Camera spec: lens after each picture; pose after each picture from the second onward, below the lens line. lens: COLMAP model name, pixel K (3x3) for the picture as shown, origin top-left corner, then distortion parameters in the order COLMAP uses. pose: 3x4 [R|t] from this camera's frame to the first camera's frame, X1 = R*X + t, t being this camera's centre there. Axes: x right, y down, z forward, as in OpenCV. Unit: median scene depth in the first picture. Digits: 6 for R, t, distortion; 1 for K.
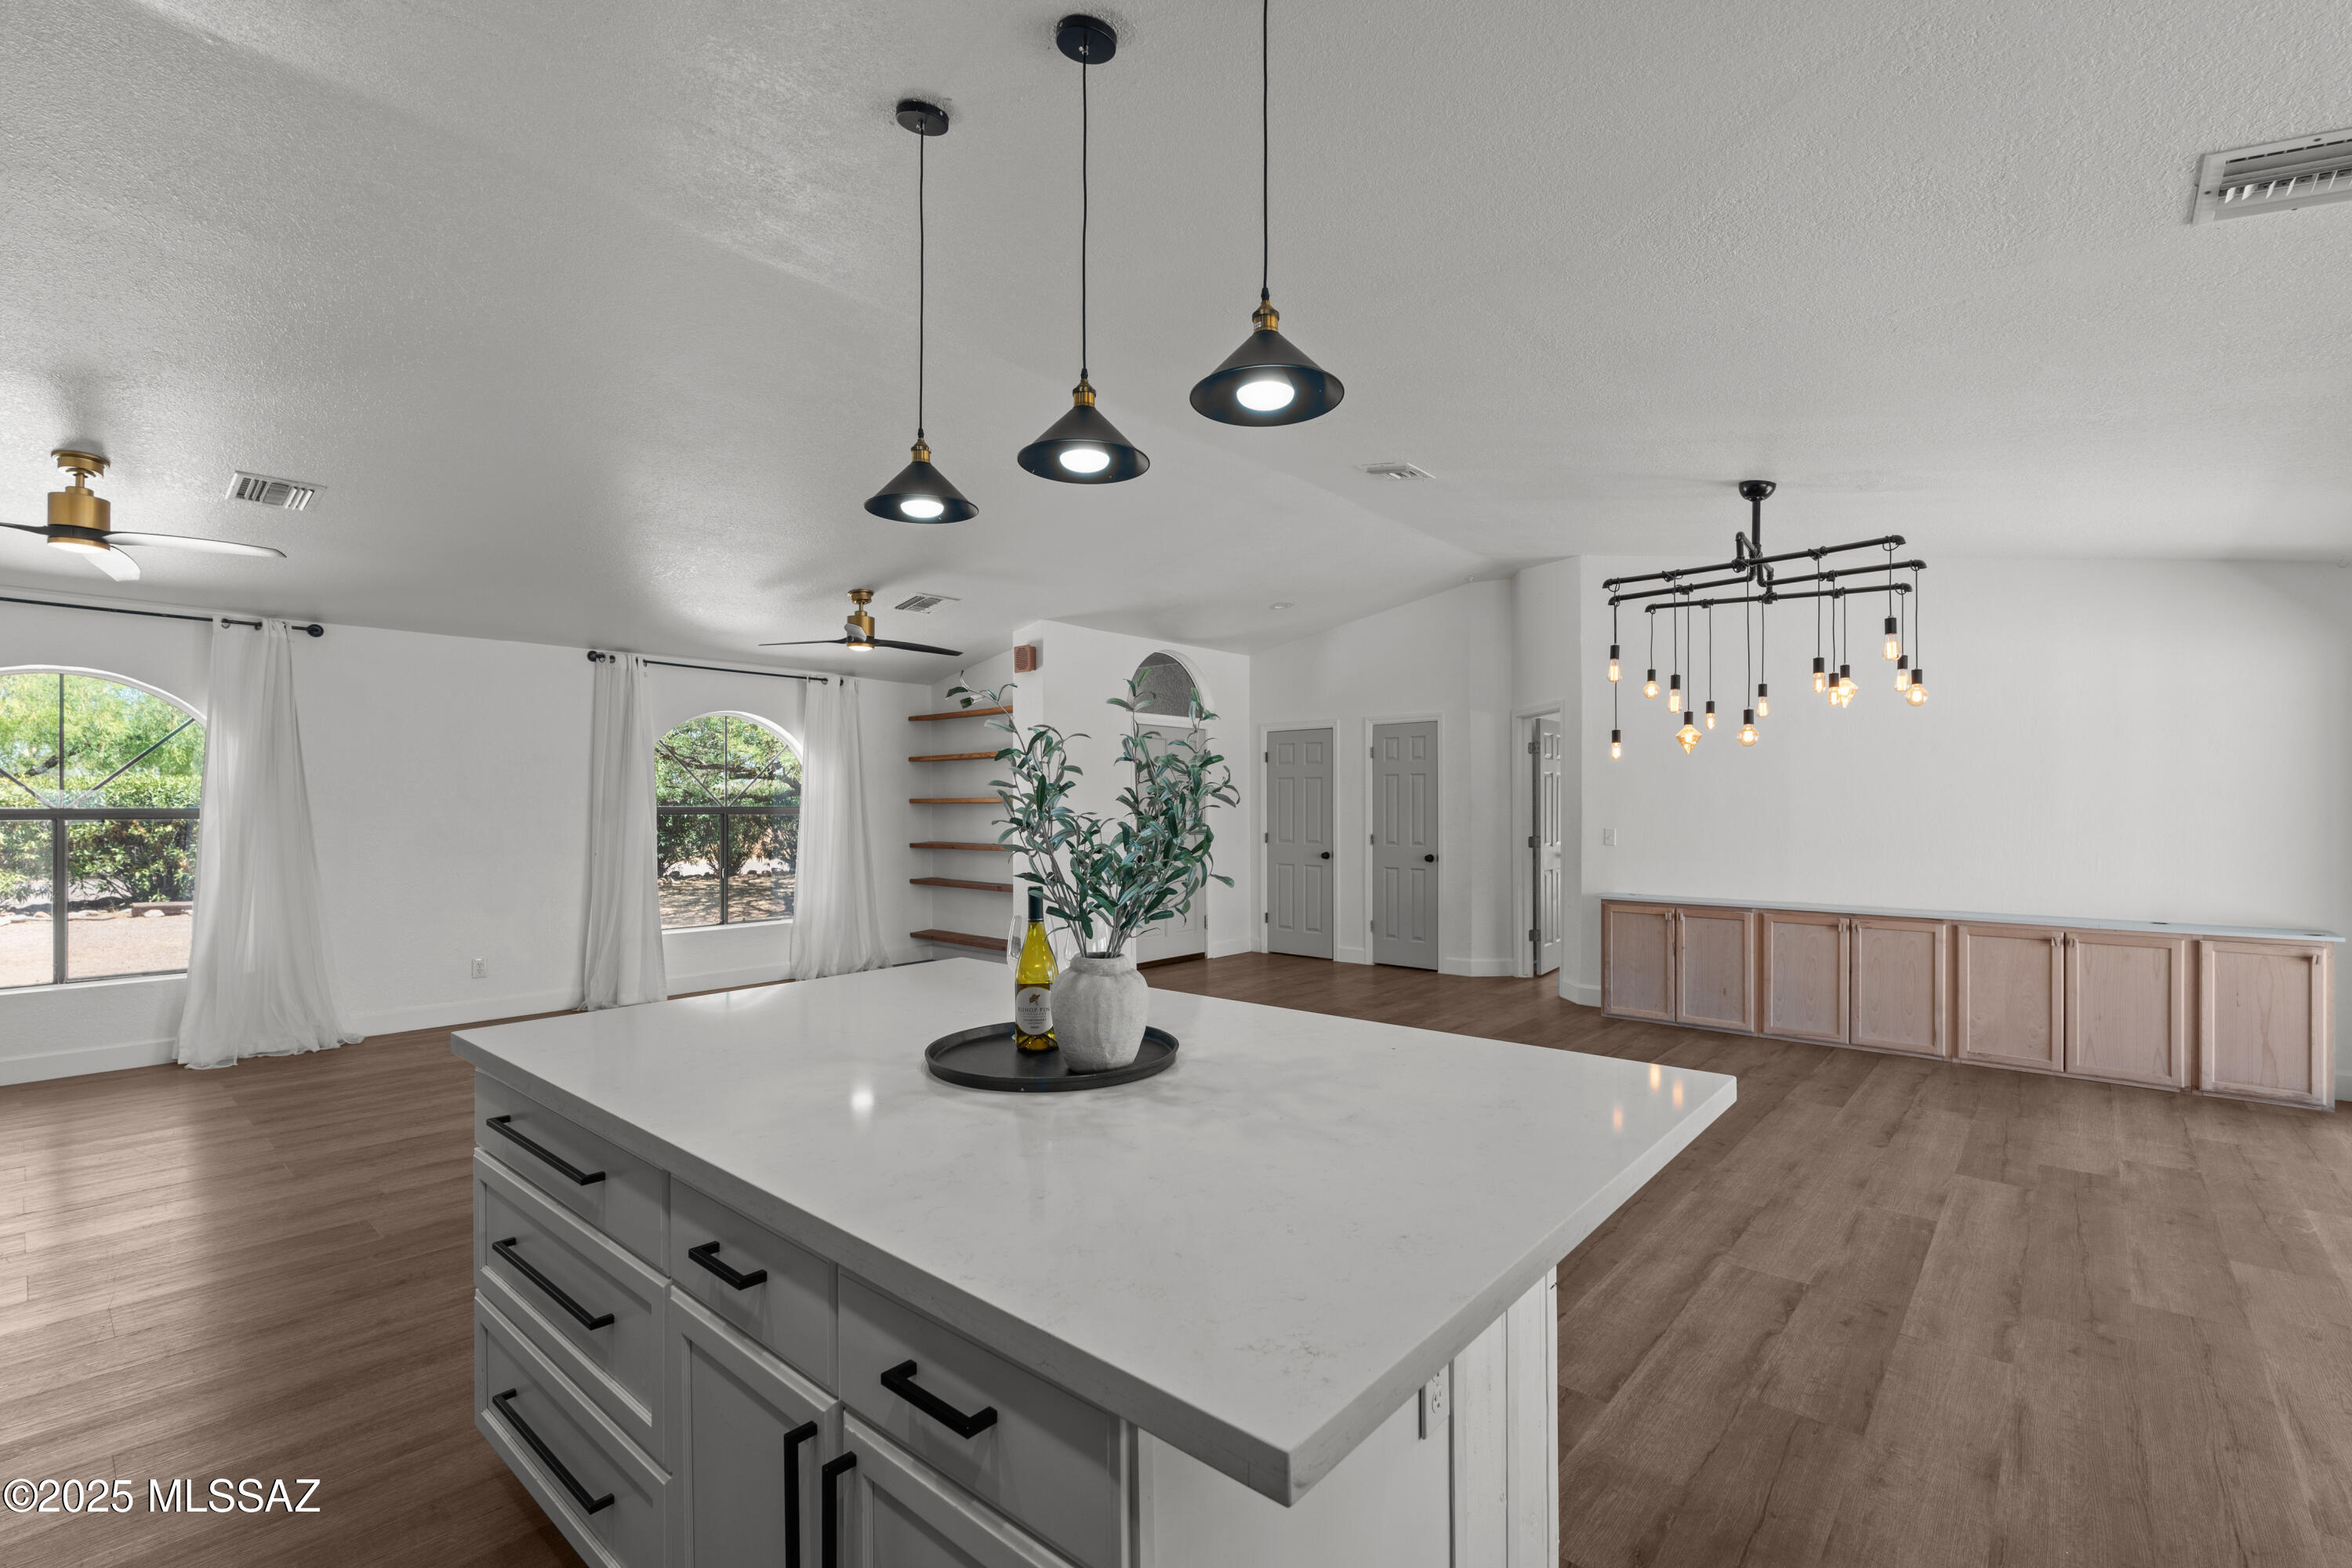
lens RADIAL K [[1046.3, 0, 1176.0], [0, 1046.3, 784.0], [0, 0, 1]] dist [0.000585, -0.000078]
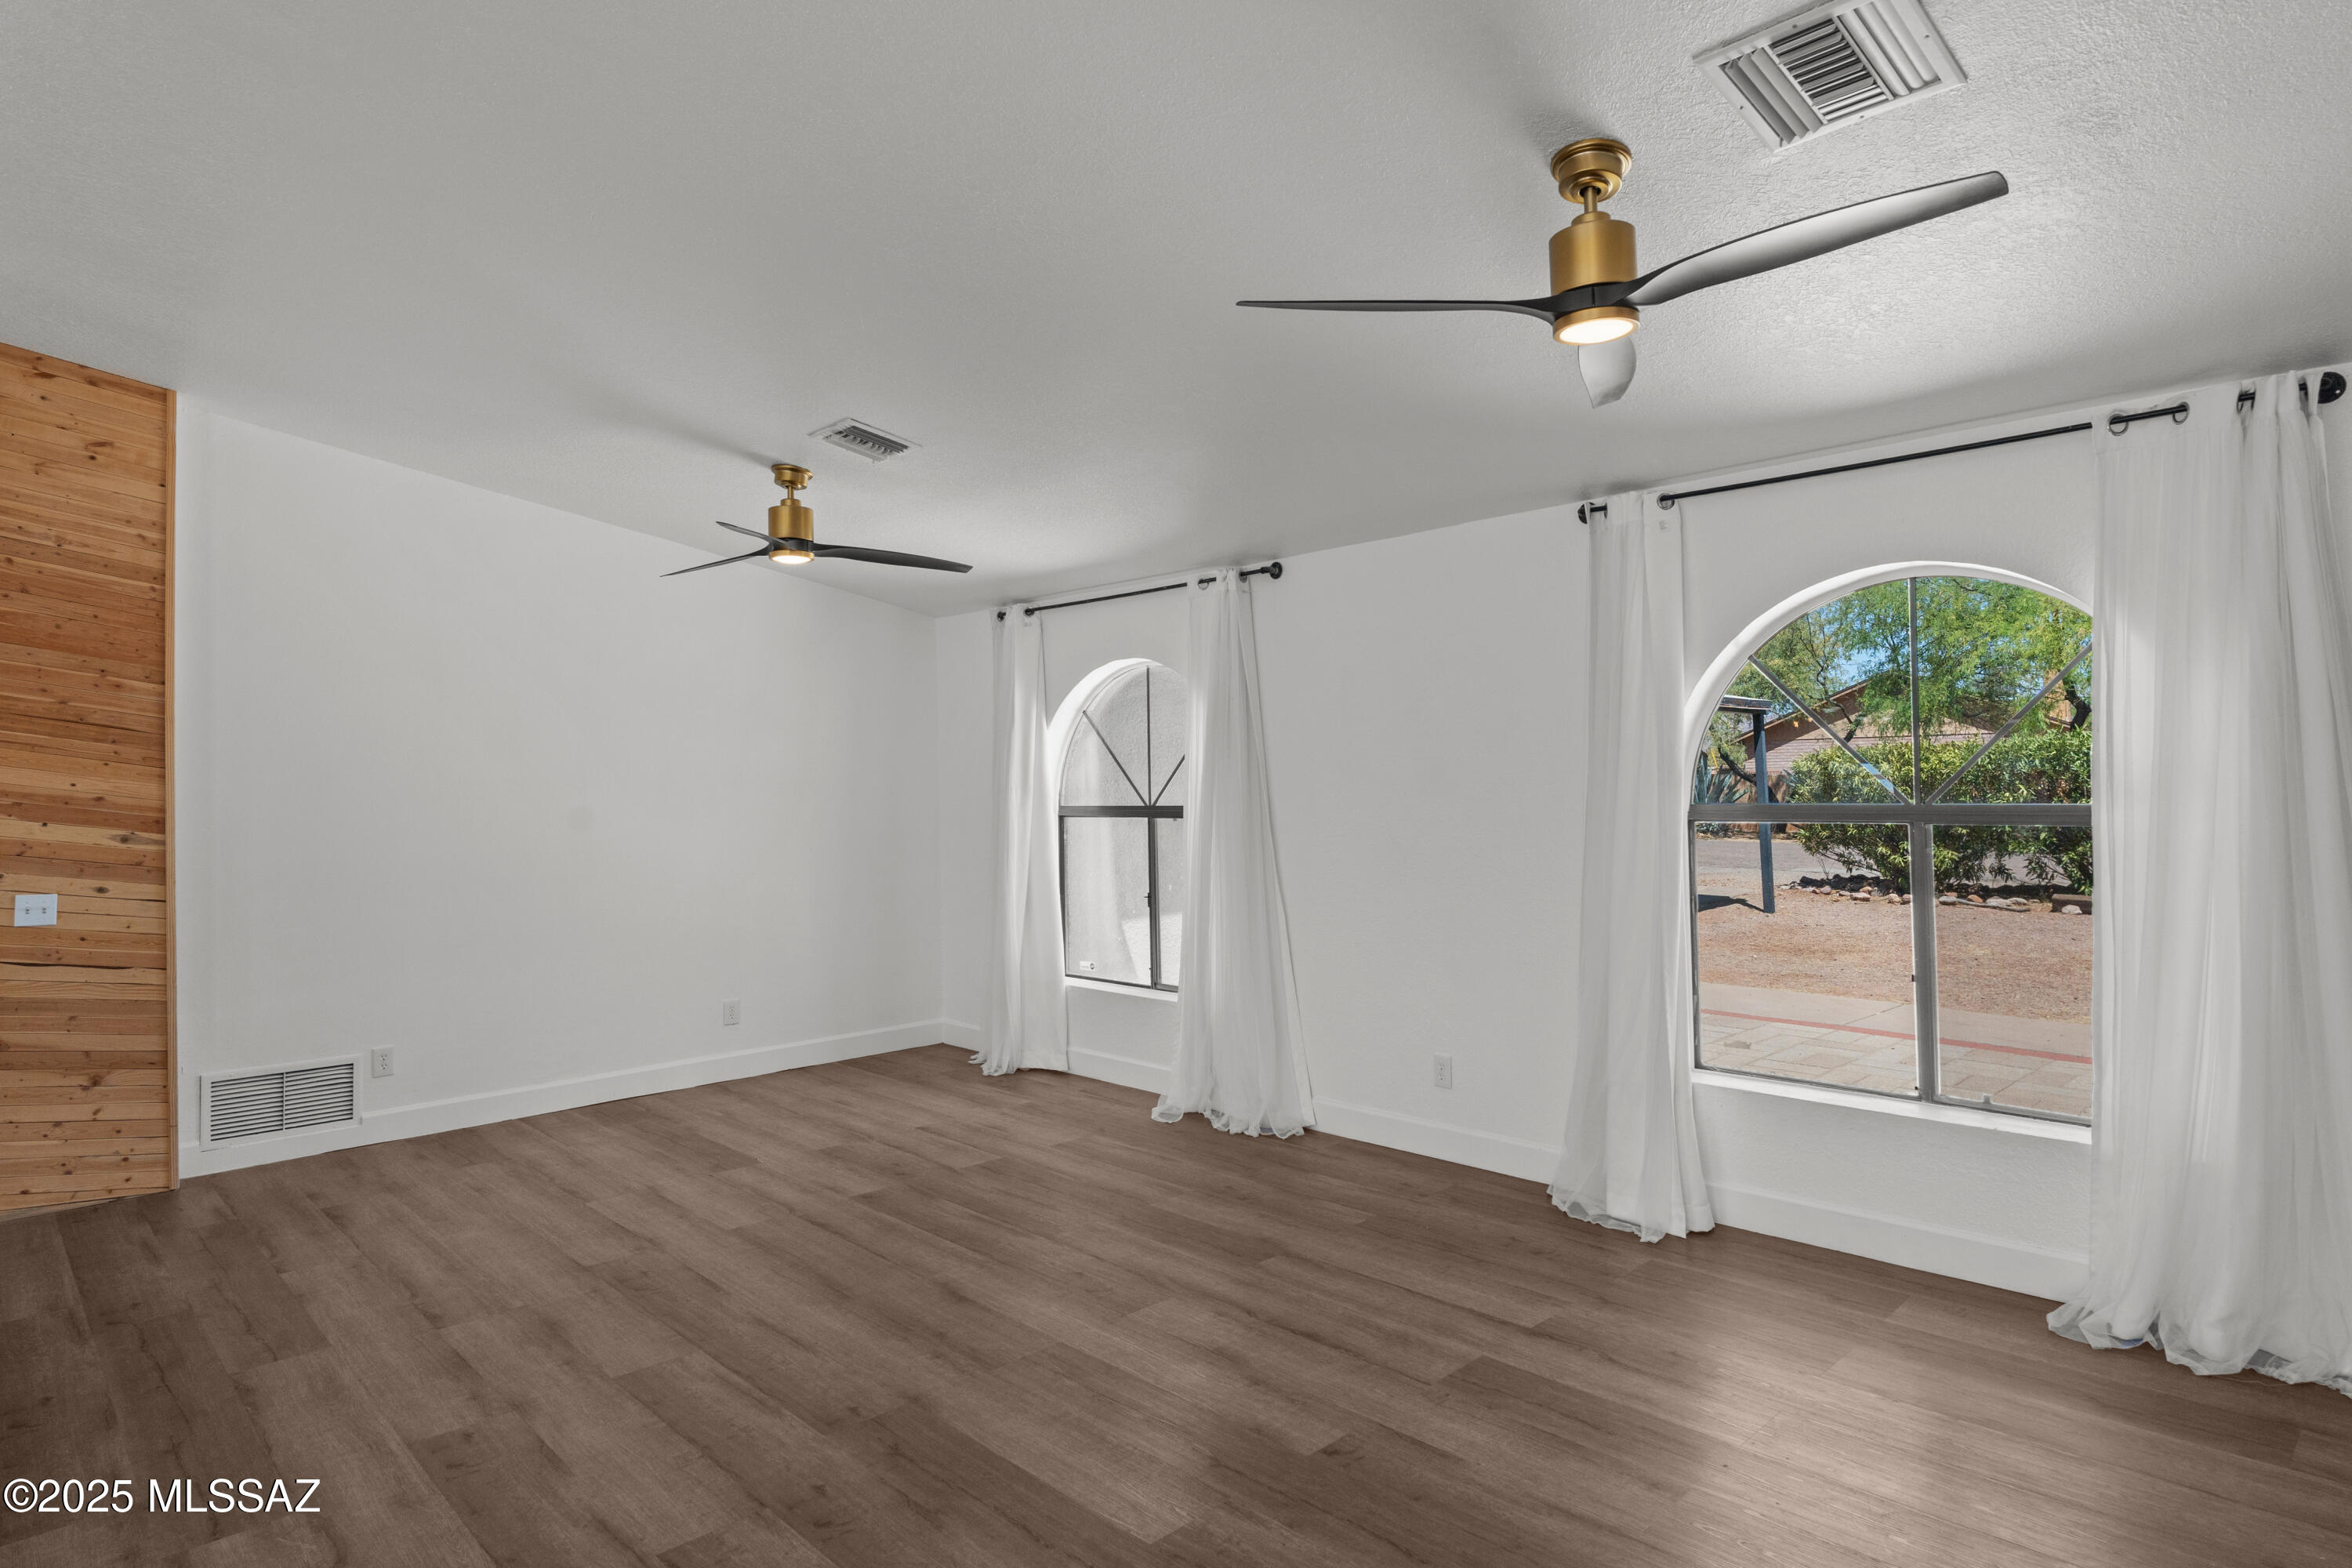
lens RADIAL K [[1281.1, 0, 1174.0], [0, 1281.1, 709.7], [0, 0, 1]] dist [0.001538, -0.000661]
pose [[-0.073432, -0.054139, -0.995830, 0.089476], [0.039794, 0.997571, -0.057168, 0.003971], [0.996506, -0.043826, -0.071099, 0.833380]]
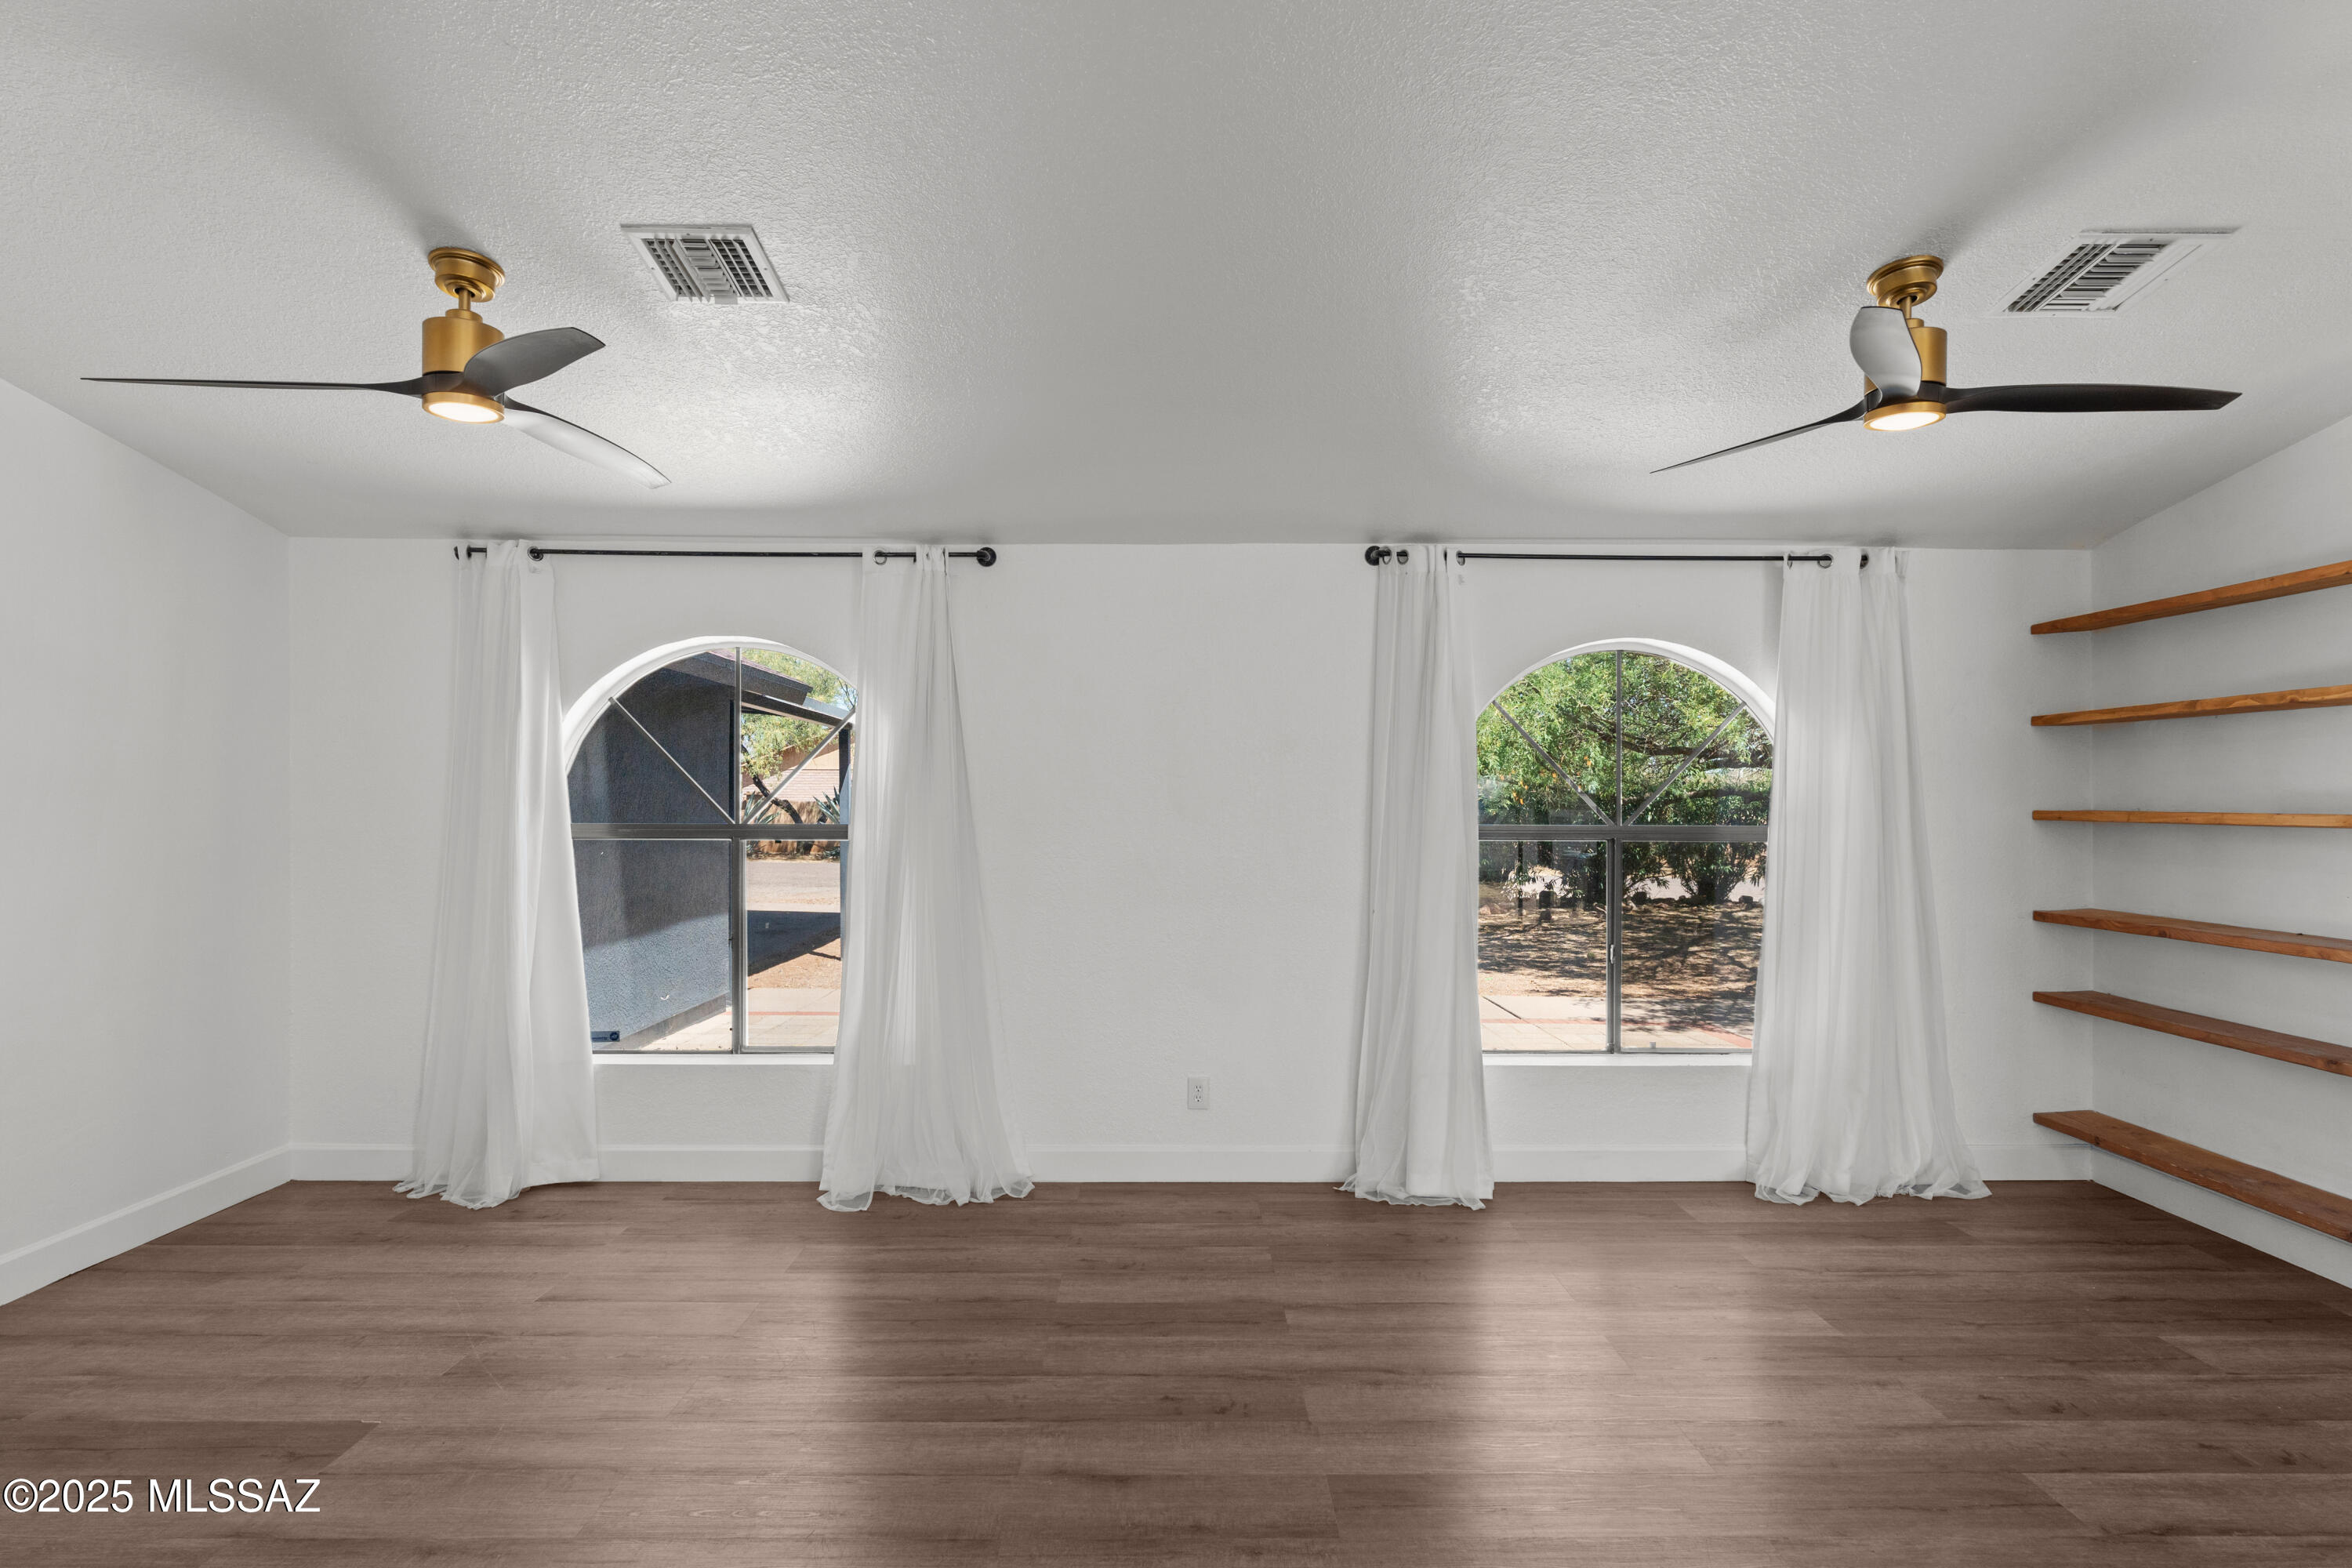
lens RADIAL K [[1222.2, 0, 1175.5], [0, 1222.2, 810.0], [0, 0, 1]] dist [-0.003092, -0.000501]
pose [[0.666892, 0.011183, -0.745070, -0.139736], [0.011613, 0.999610, 0.025398, -0.004238], [0.745064, -0.025590, 0.666502, 0.481277]]
